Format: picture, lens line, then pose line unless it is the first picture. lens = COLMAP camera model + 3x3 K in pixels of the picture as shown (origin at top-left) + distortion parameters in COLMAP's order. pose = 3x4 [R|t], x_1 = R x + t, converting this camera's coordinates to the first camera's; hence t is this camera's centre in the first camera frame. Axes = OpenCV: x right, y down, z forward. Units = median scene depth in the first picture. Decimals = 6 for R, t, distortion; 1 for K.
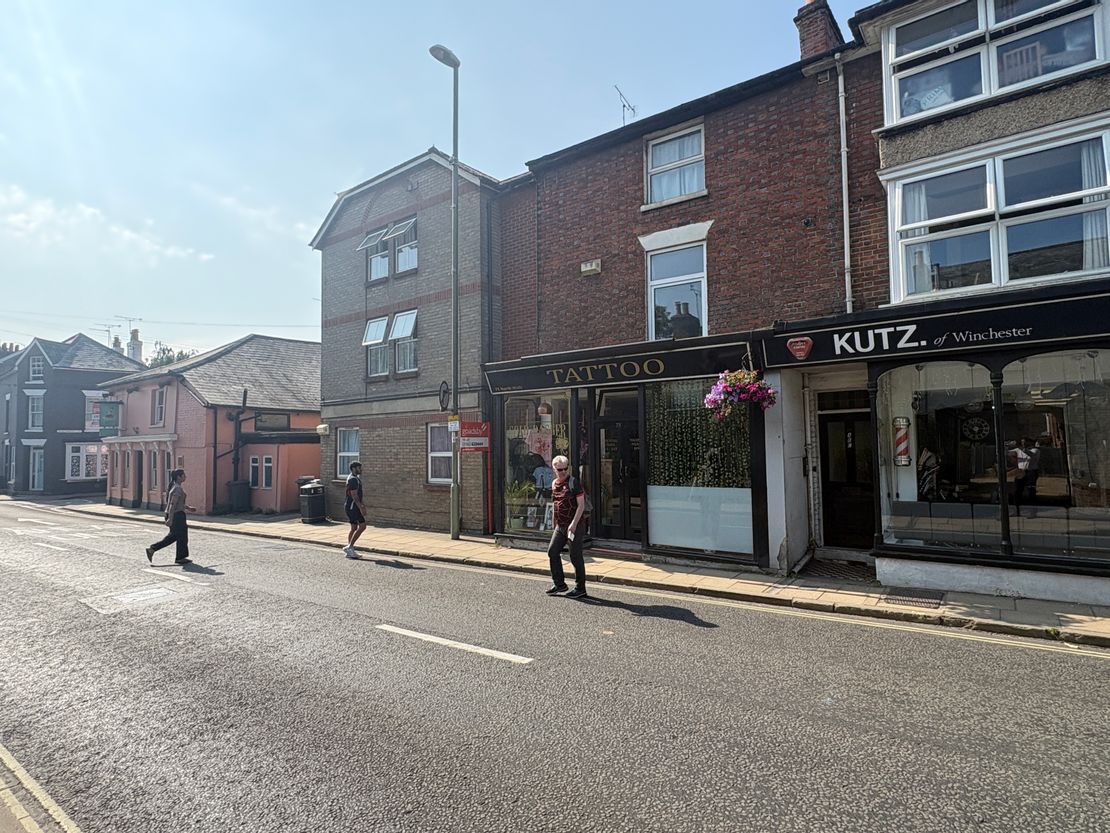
lens RADIAL K [[599.9, 0, 555.0], [0, 599.9, 416.5], [0, 0, 1]] dist [-0.002344, -0.000056]
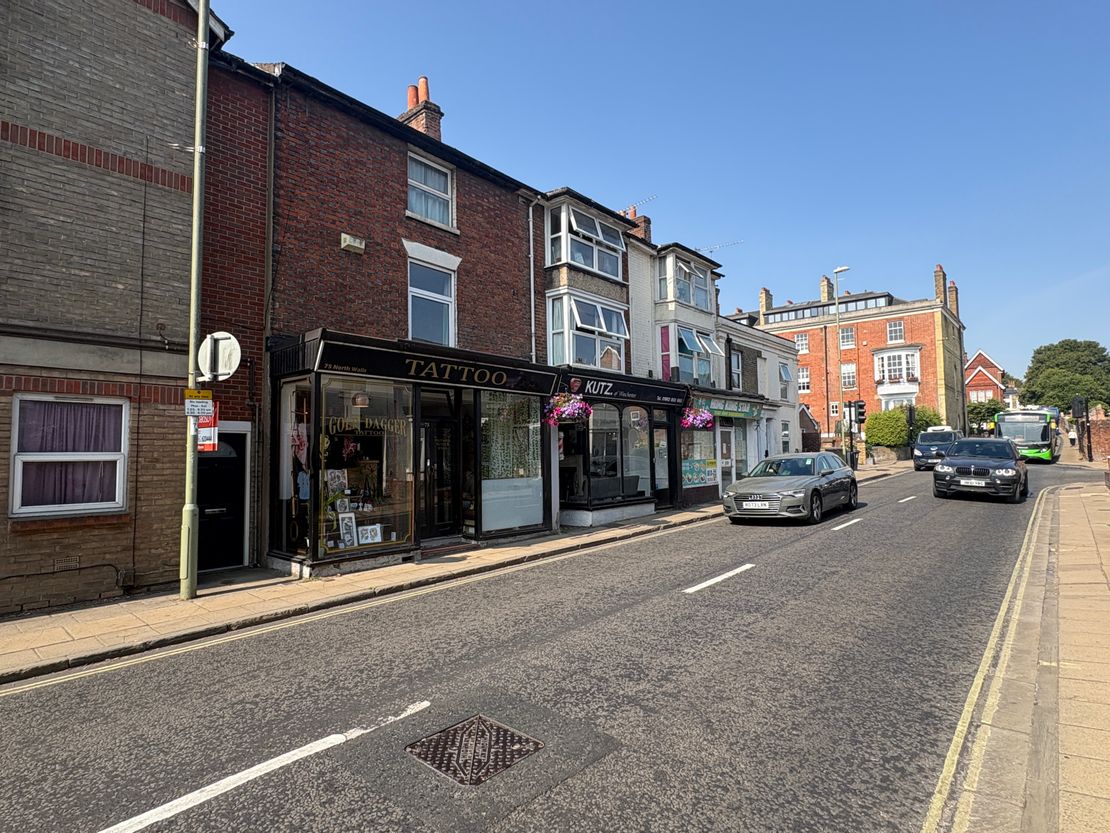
lens RADIAL K [[624.5, 0, 555.0], [0, 624.5, 416.5], [0, 0, 1]] dist [0.001533, 0.000149]
pose [[0.039624, 0.076186, 0.996306, -0.945208], [-0.034507, 0.996599, -0.074836, 0.072503], [-0.998619, -0.031414, 0.042118, 0.754436]]
